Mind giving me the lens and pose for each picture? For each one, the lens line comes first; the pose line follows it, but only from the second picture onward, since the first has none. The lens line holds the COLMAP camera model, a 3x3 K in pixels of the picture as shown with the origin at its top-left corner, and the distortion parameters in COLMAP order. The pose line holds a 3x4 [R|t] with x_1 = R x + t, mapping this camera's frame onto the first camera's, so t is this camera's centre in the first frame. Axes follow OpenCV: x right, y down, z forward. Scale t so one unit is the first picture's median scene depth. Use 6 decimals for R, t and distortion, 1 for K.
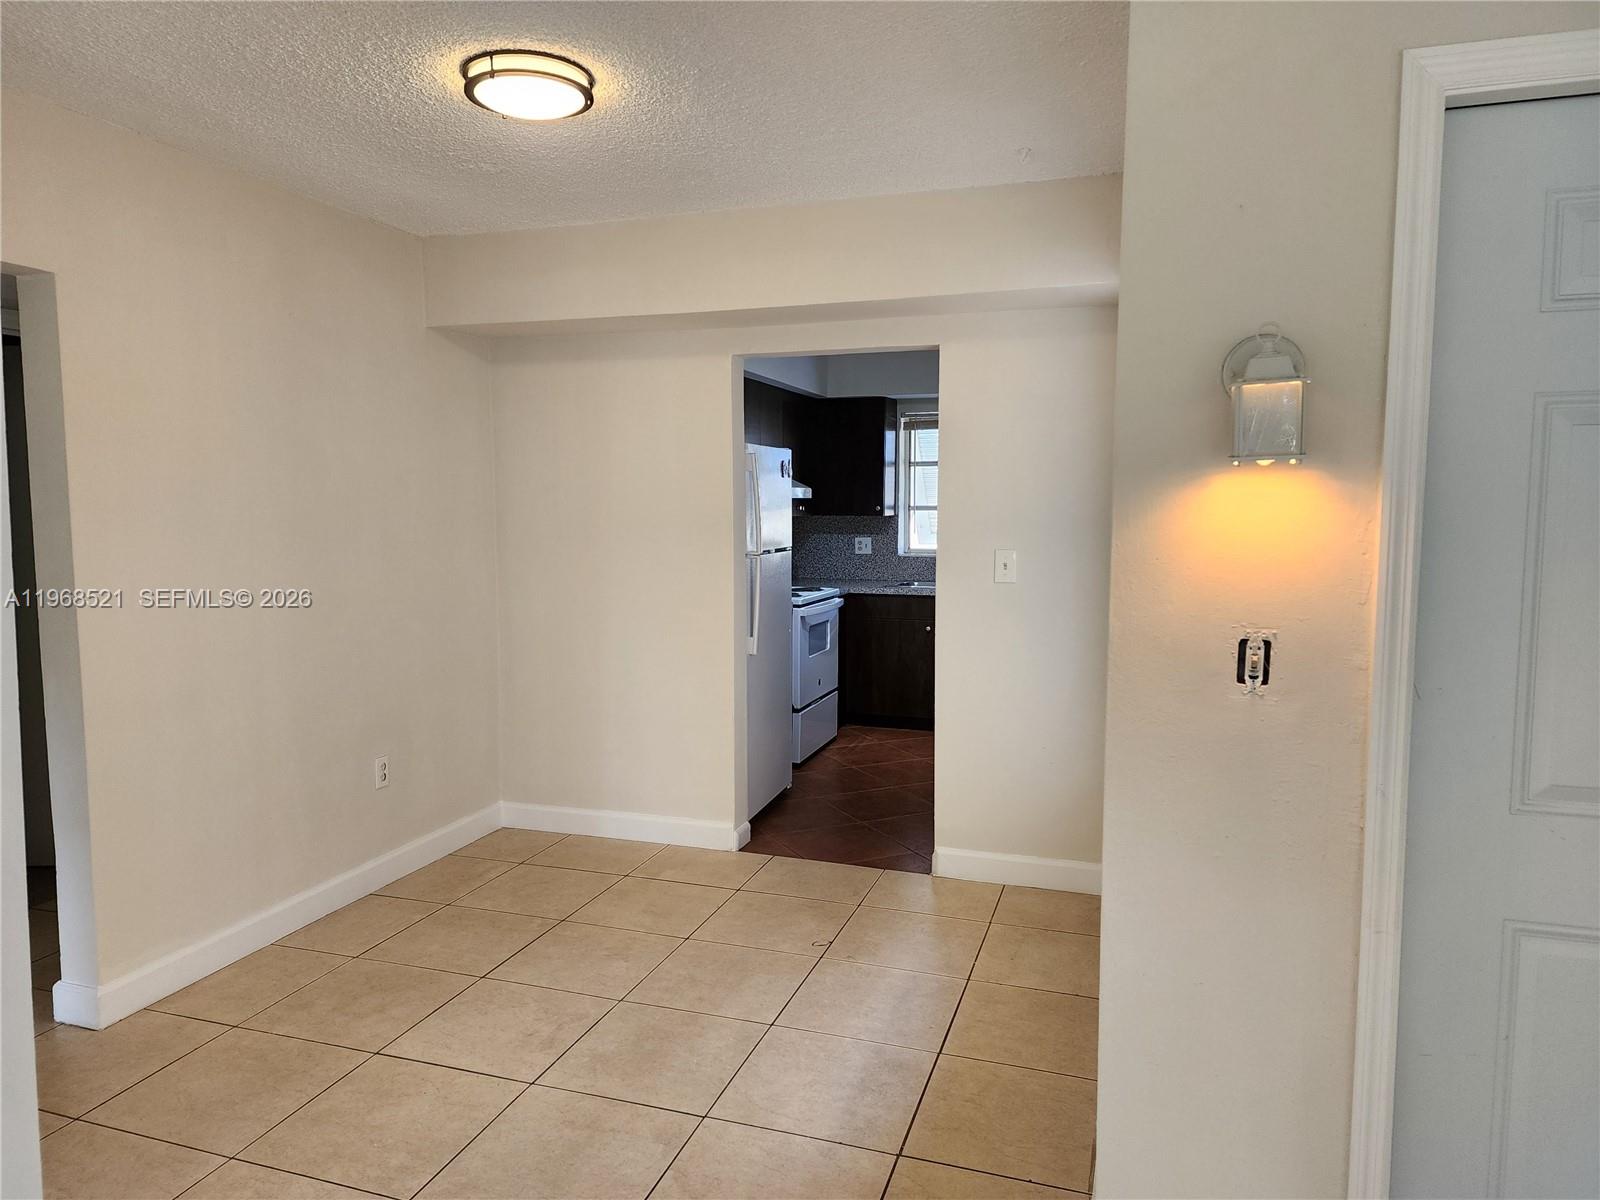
lens RADIAL K [[1058.1, 0, 800.0], [0, 1058.1, 600.0], [0, 0, 1]] dist [0.097554, -0.086392]
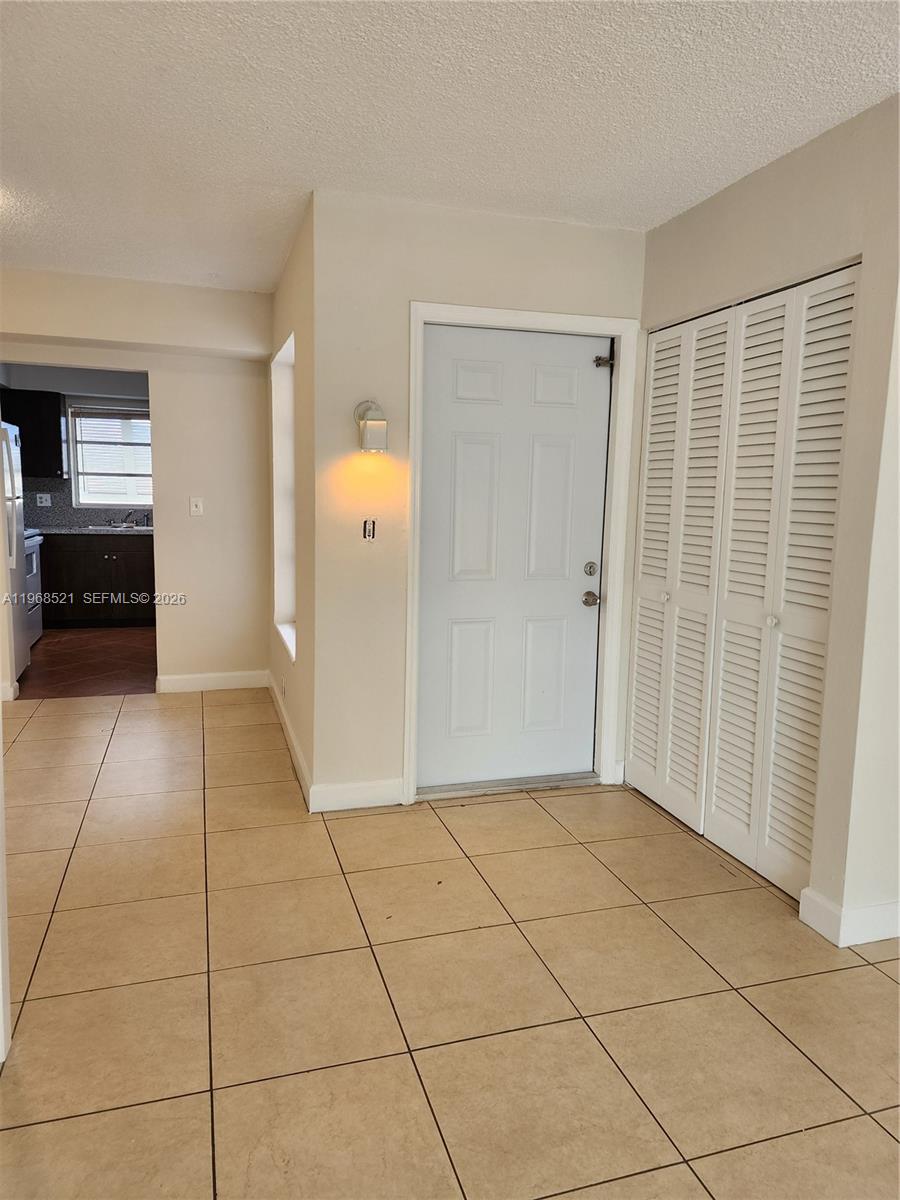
lens RADIAL K [[791.0, 0, 433.4], [0, 791.0, 590.7], [0, 0, 1]] dist [0.100372, -0.081439]
pose [[0.821045, -0.058348, 0.567874, -0.206788], [0.032463, 0.997925, 0.055599, 0.039874], [-0.569940, -0.027214, 0.821235, -0.250054]]
